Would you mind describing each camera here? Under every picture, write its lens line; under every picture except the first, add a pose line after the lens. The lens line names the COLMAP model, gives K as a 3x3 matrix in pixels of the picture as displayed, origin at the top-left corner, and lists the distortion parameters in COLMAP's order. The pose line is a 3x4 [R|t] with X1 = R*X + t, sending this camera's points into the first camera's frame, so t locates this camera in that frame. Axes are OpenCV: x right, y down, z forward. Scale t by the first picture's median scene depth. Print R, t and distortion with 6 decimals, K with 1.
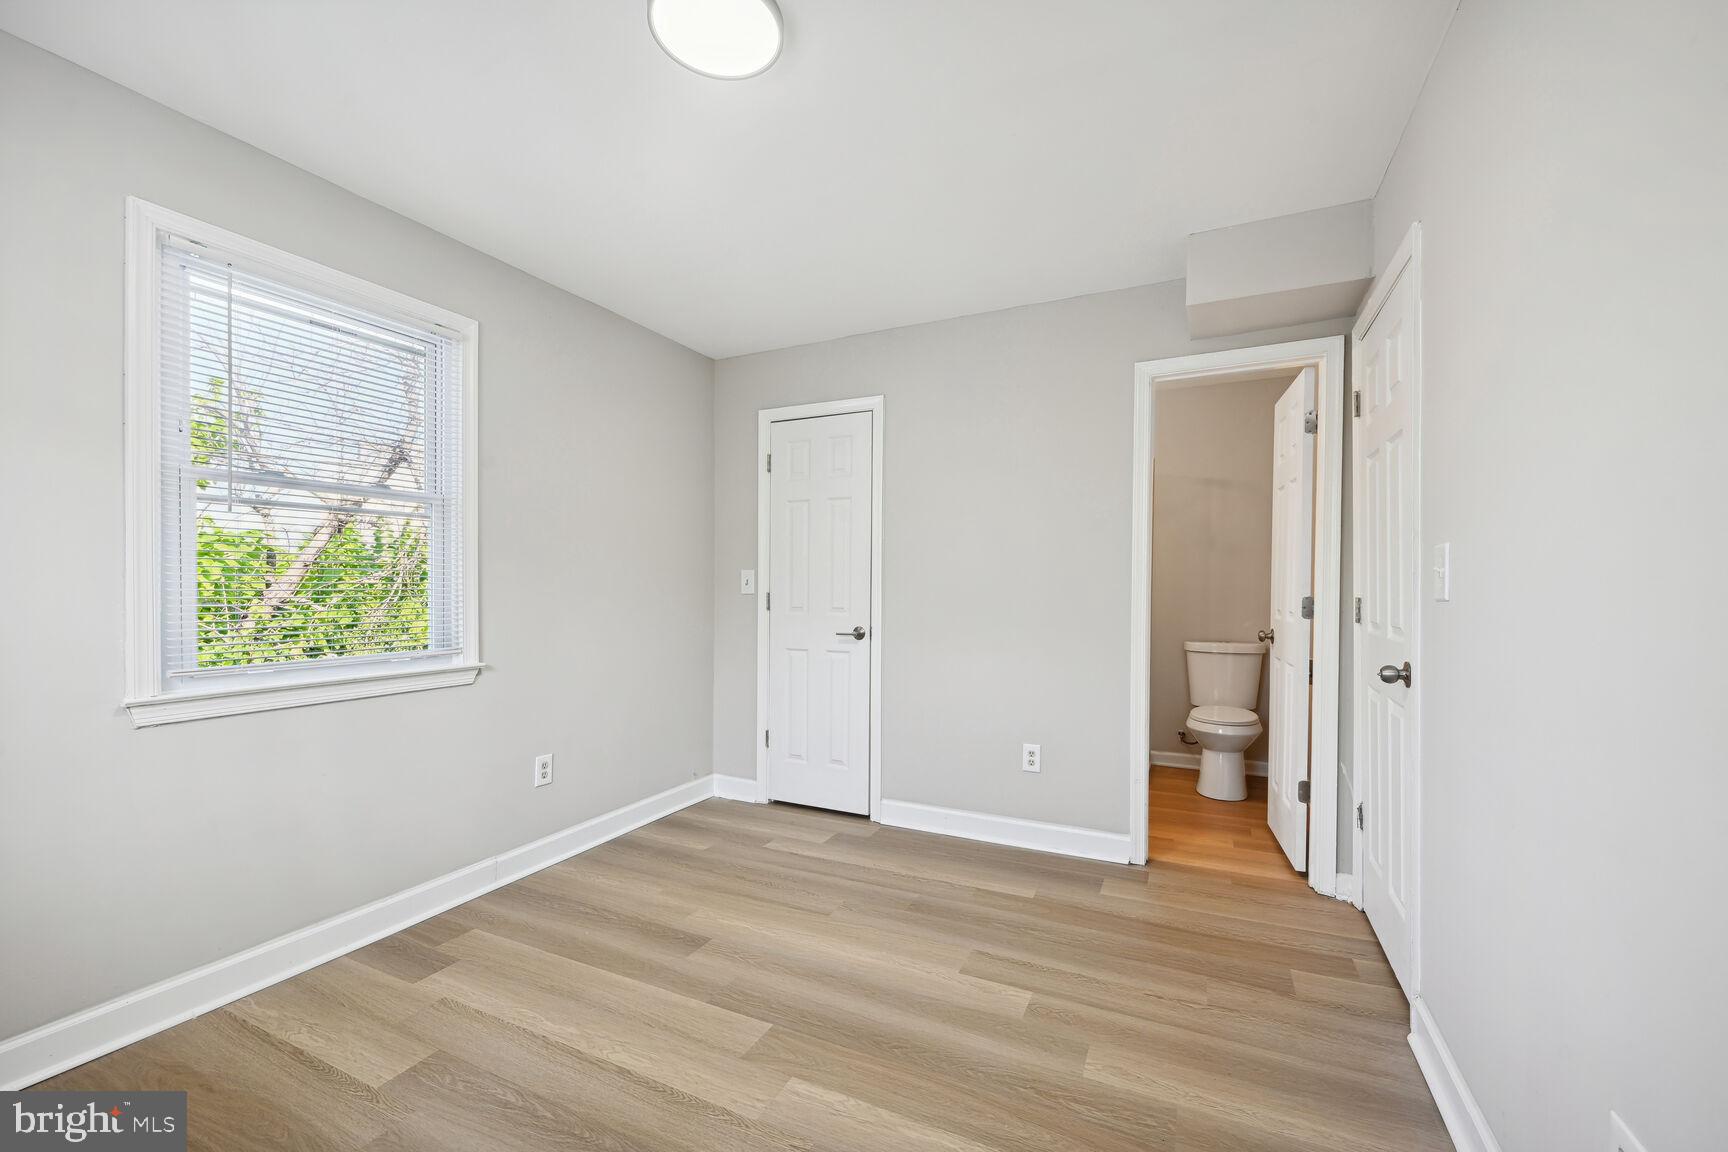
lens RADIAL K [[703.3, 0, 865.2], [0, 703.3, 598.3], [0, 0, 1]] dist [0.000355, 0.000037]
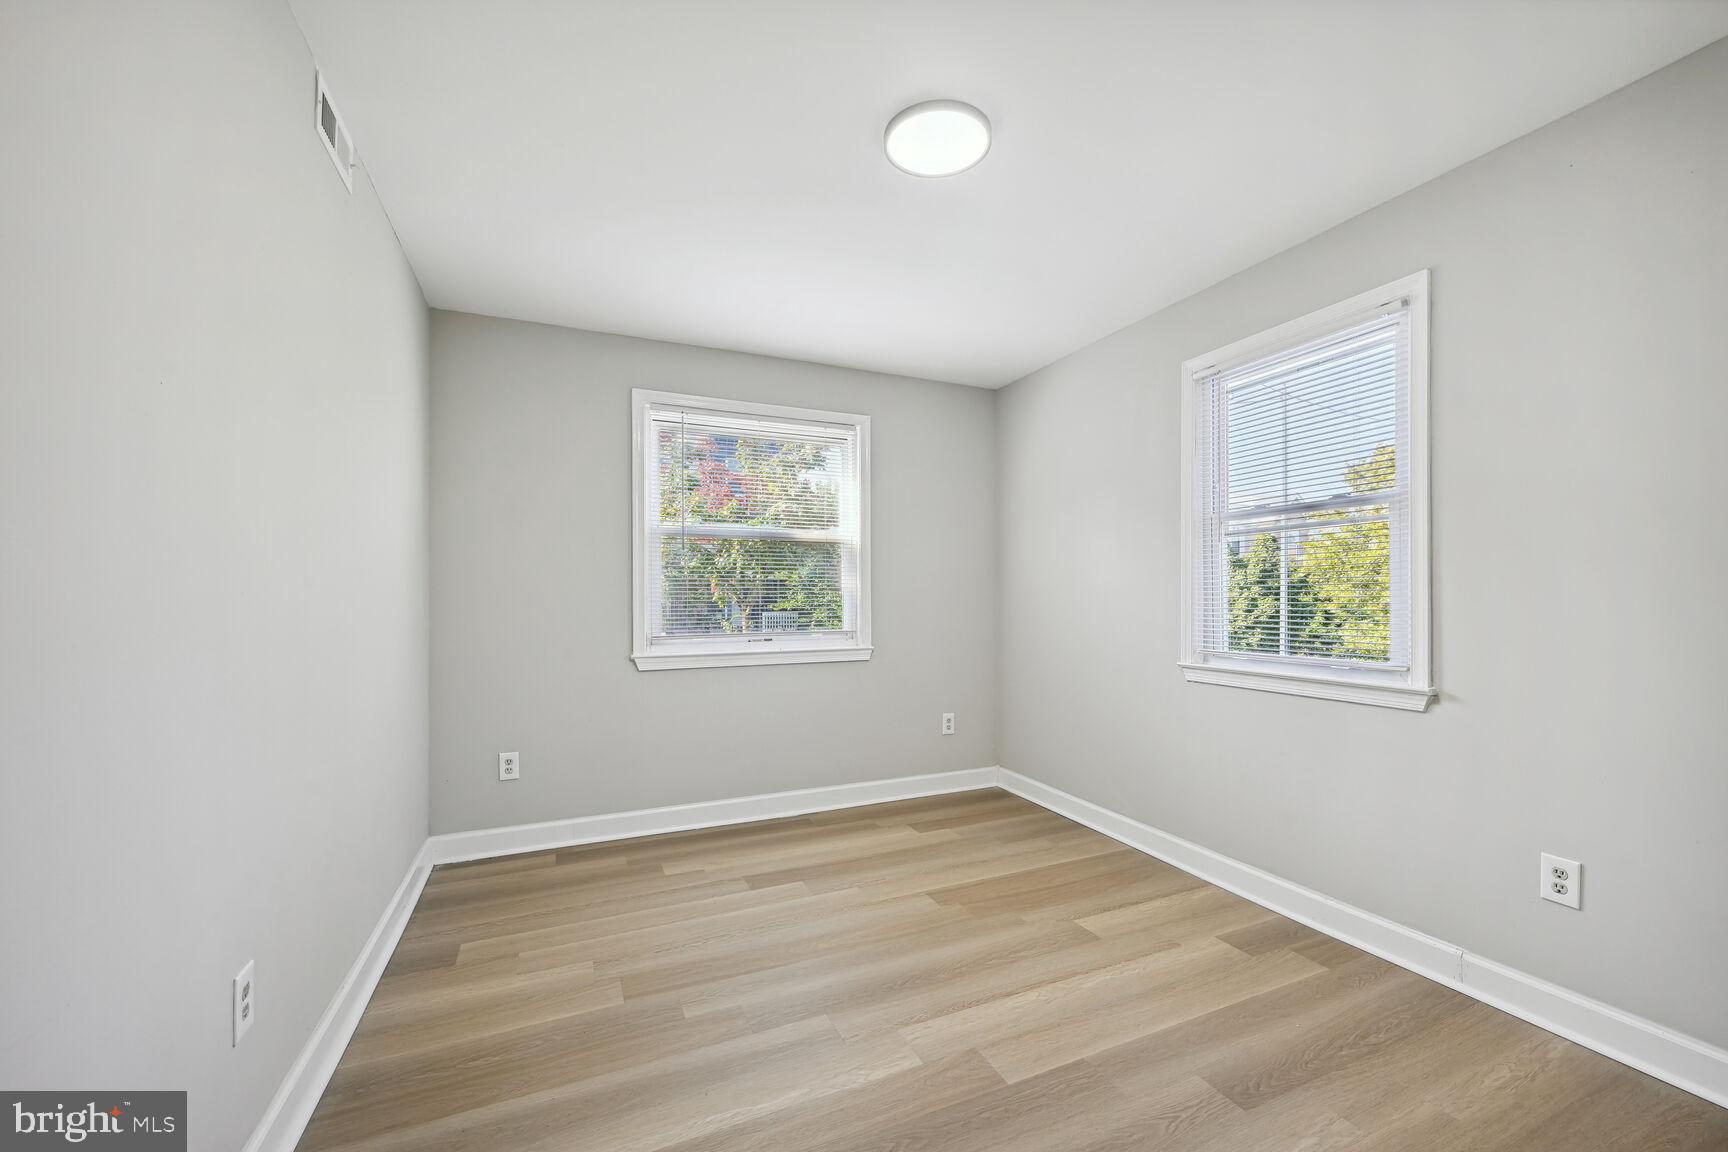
lens RADIAL K [[673.8, 0, 866.7], [0, 673.8, 594.5], [0, 0, 1]] dist [0.000018, -0.000031]
pose [[-0.645139, -0.002611, -0.764061, 0.580141], [-0.008157, 0.999961, 0.003469, -0.016303], [0.764022, 0.008470, -0.645135, 1.274927]]
